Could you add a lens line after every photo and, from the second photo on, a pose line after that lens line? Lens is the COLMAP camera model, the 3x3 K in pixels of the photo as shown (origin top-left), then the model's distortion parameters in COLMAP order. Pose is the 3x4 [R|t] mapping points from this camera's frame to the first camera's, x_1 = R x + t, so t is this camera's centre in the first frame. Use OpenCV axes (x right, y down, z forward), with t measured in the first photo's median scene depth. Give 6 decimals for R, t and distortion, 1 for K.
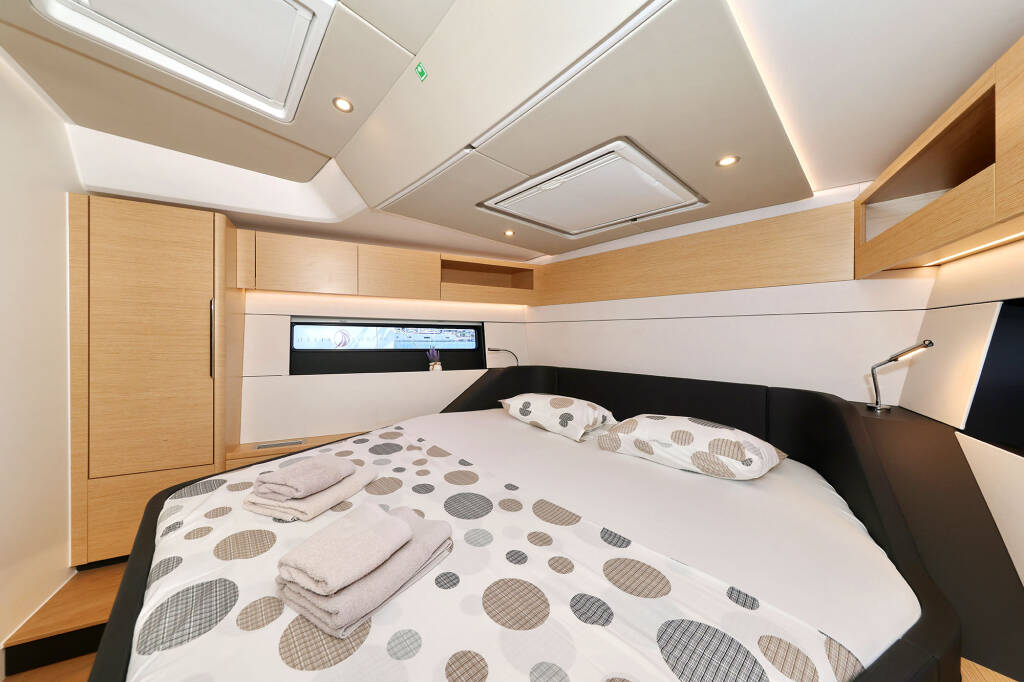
lens RADIAL K [[333.8, 0, 476.6], [0, 333.8, 340.3], [0, 0, 1]] dist [0.000762, 0.000019]
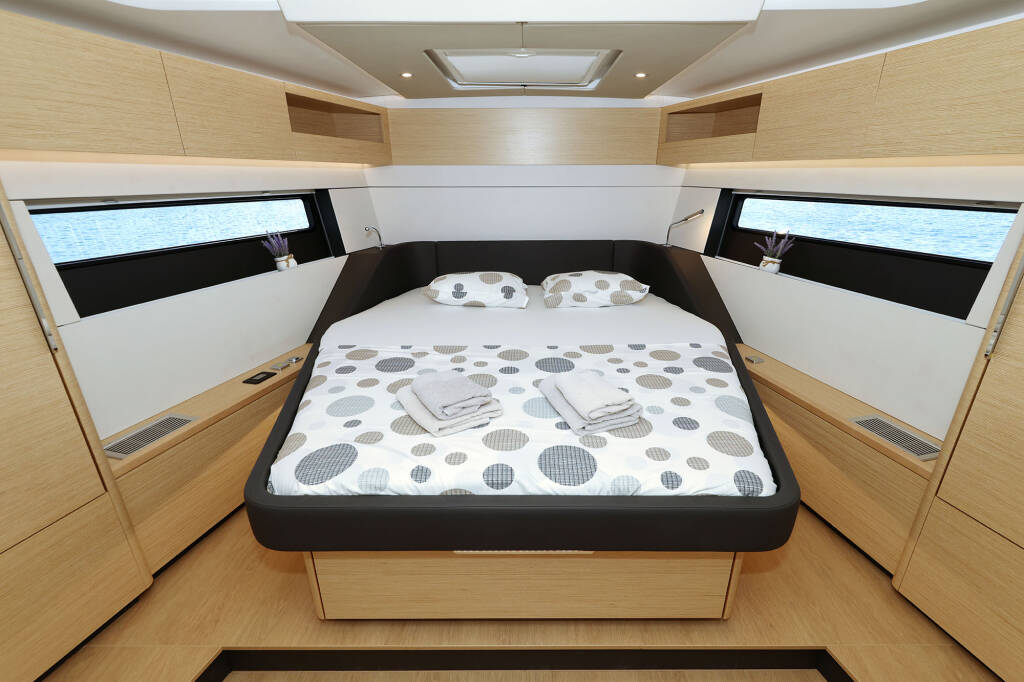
lens RADIAL K [[449.1, 0, 528.4], [0, 449.1, 347.9], [0, 0, 1]] dist [0.002608, 0.000765]
pose [[0.626401, -0.292039, 0.722727, -0.633371], [0.019595, 0.932773, 0.359931, -0.094307], [-0.779255, -0.211299, 0.590013, 0.030630]]
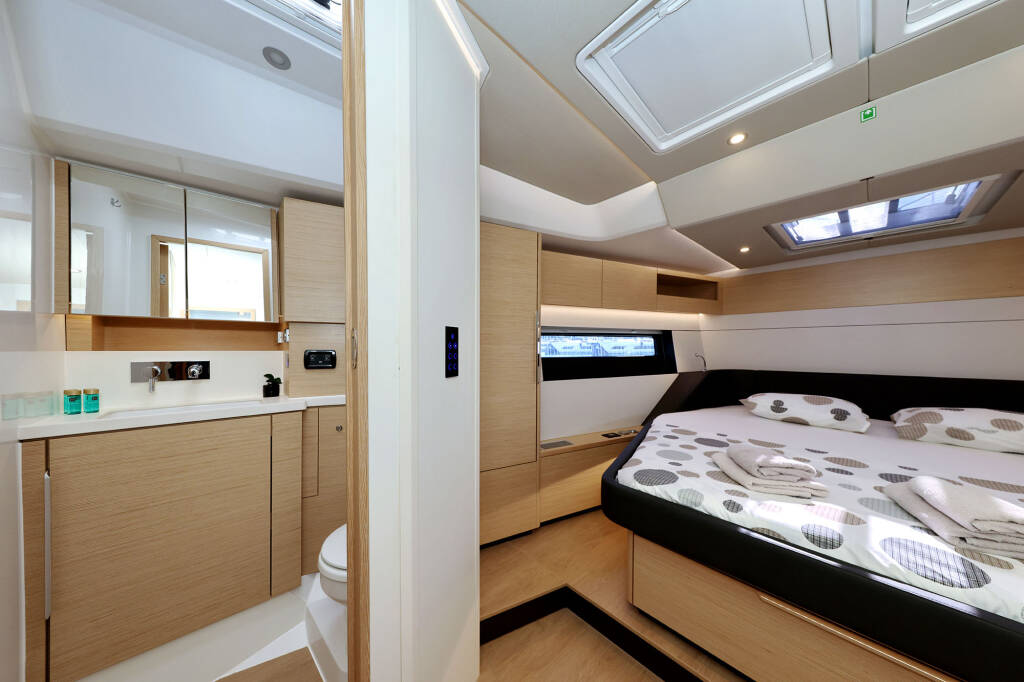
lens RADIAL K [[321.4, 0, 499.4], [0, 321.4, 349.2], [0, 0, 1]] dist [-0.000283, -0.000126]
pose [[0.999393, -0.015432, 0.031243, -0.724560], [0.015442, 0.999881, -0.000077, -0.001831], [-0.031238, 0.000559, 0.999512, -0.047151]]
